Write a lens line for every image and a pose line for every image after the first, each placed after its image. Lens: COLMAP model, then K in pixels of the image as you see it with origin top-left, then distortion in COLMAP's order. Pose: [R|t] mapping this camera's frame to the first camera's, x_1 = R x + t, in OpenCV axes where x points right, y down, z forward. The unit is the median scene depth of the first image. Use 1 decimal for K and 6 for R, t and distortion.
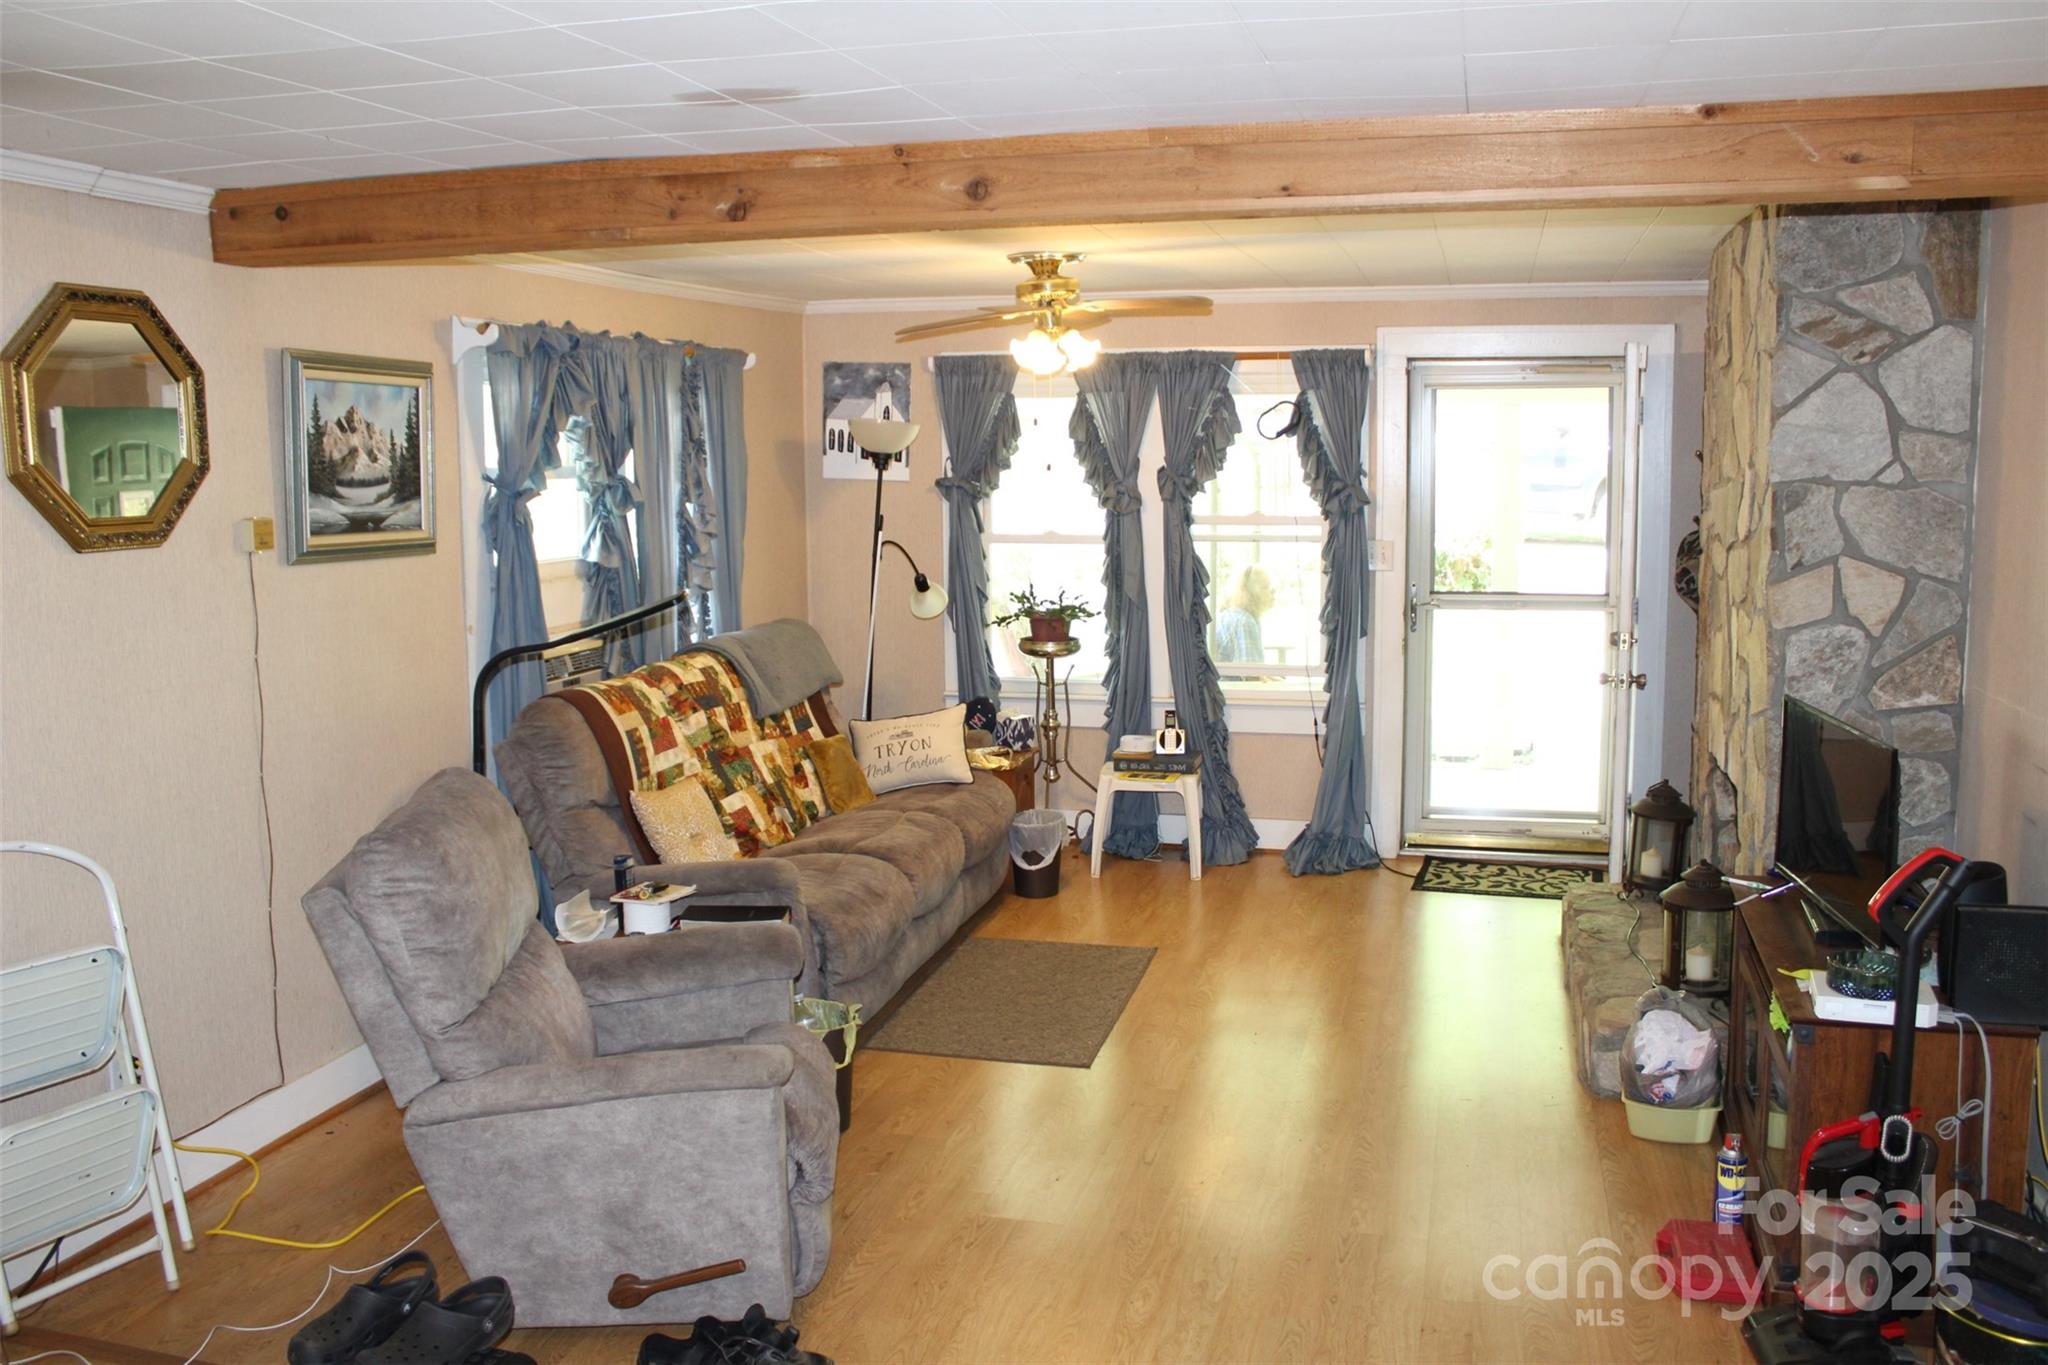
lens RADIAL K [[1696.2, 0, 1014.0], [0, 1696.2, 679.3], [0, 0, 1]] dist [-0.170560, 0.152025]
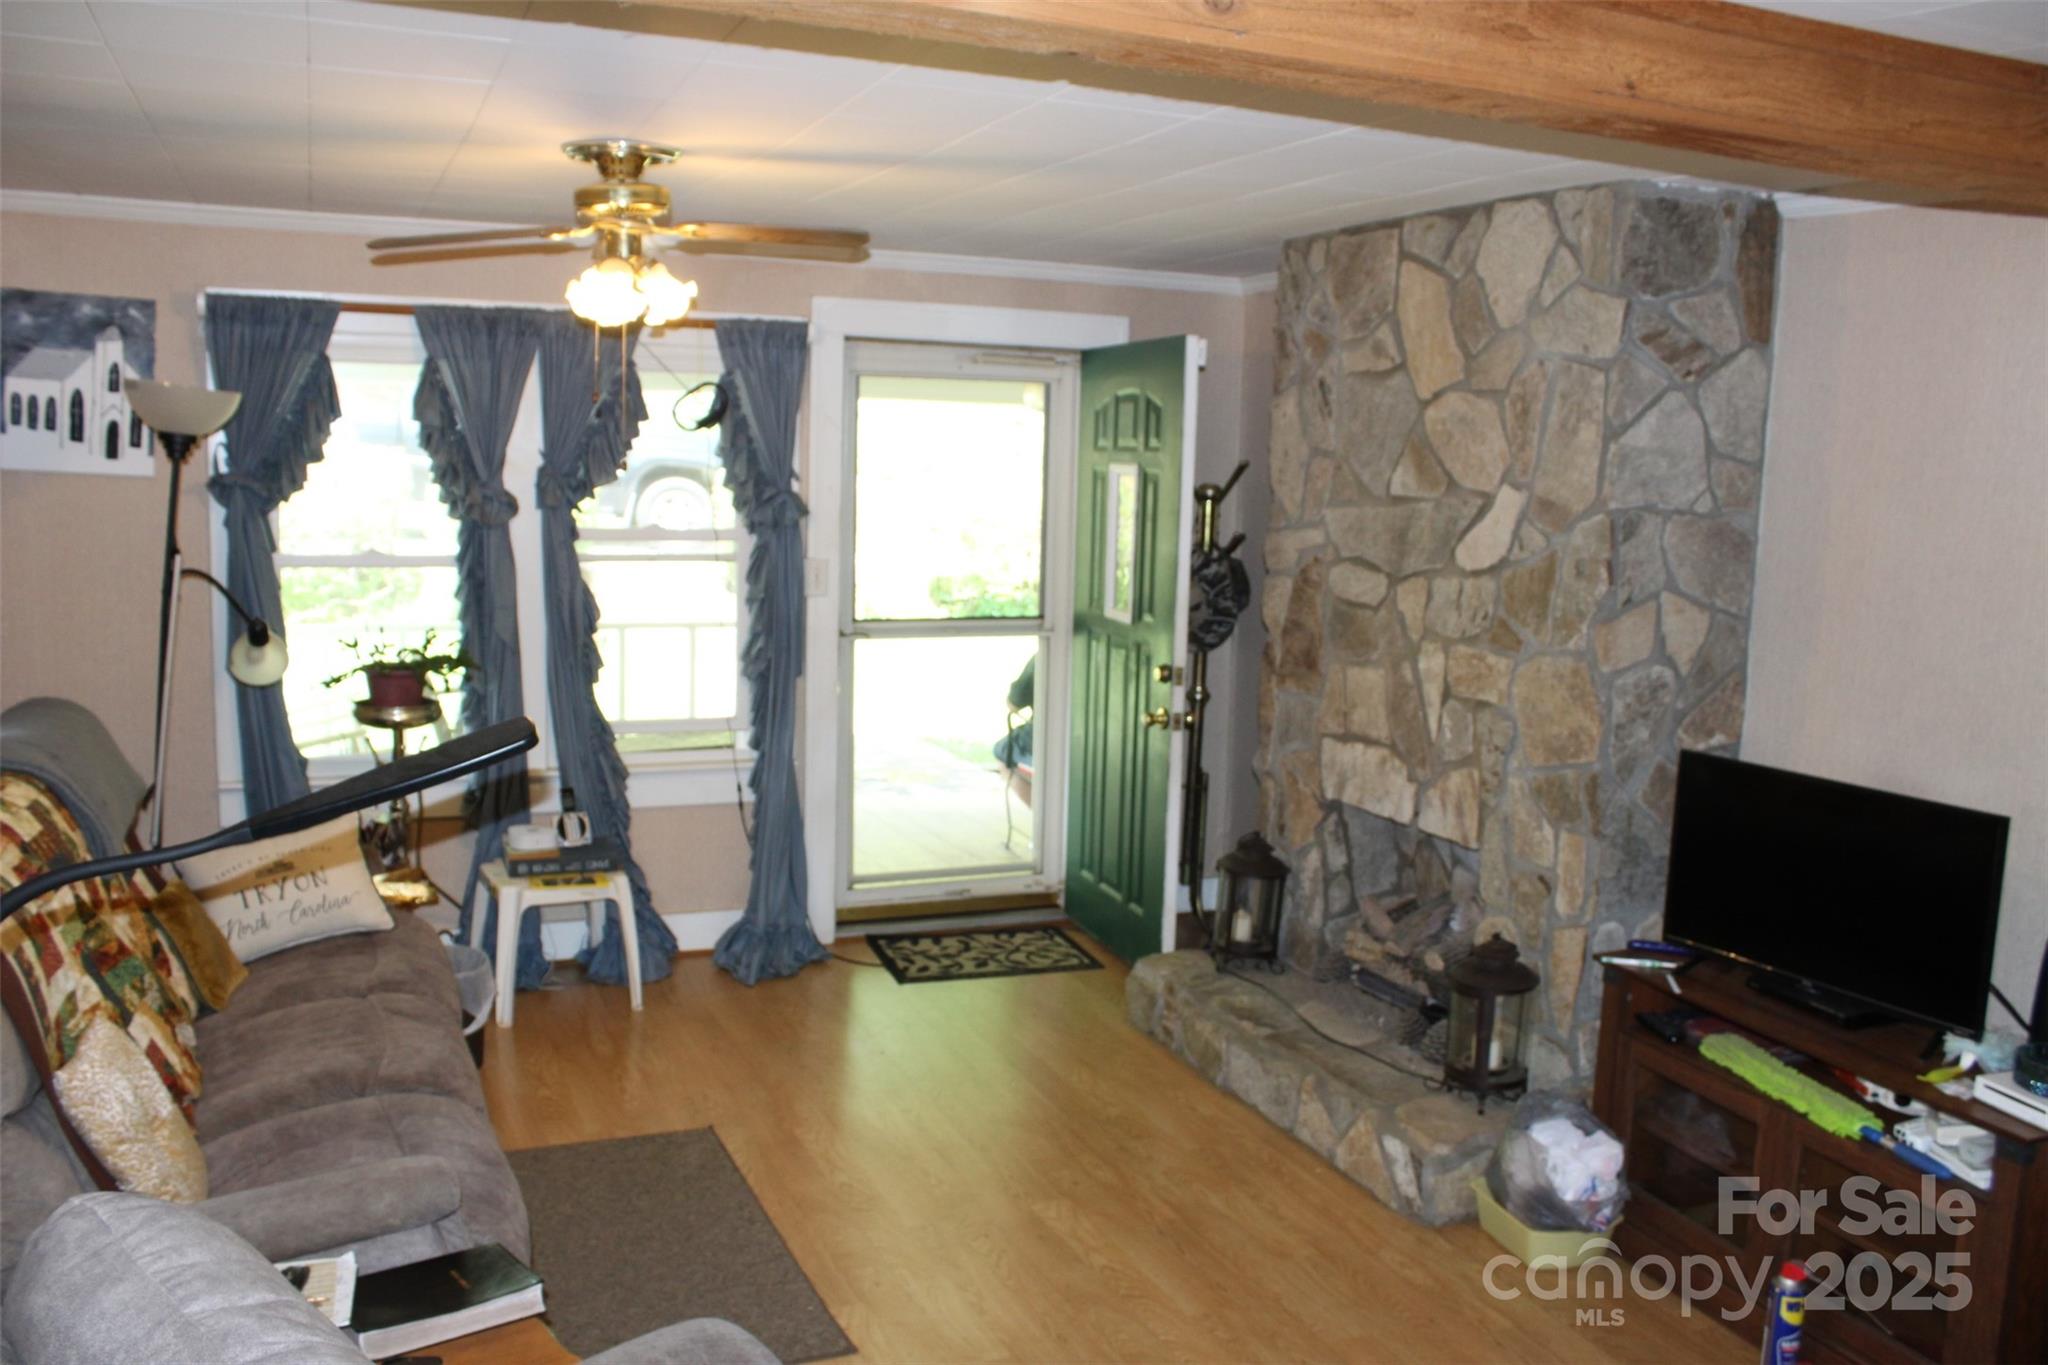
lens RADIAL K [[1696.2, 0, 1014.0], [0, 1696.2, 679.3], [0, 0, 1]] dist [-0.170560, 0.152025]
pose [[0.782643, -0.049425, 0.620505, -0.218200], [0.045904, 0.998711, 0.021651, -0.038083], [-0.620776, 0.011539, 0.783903, 0.303315]]
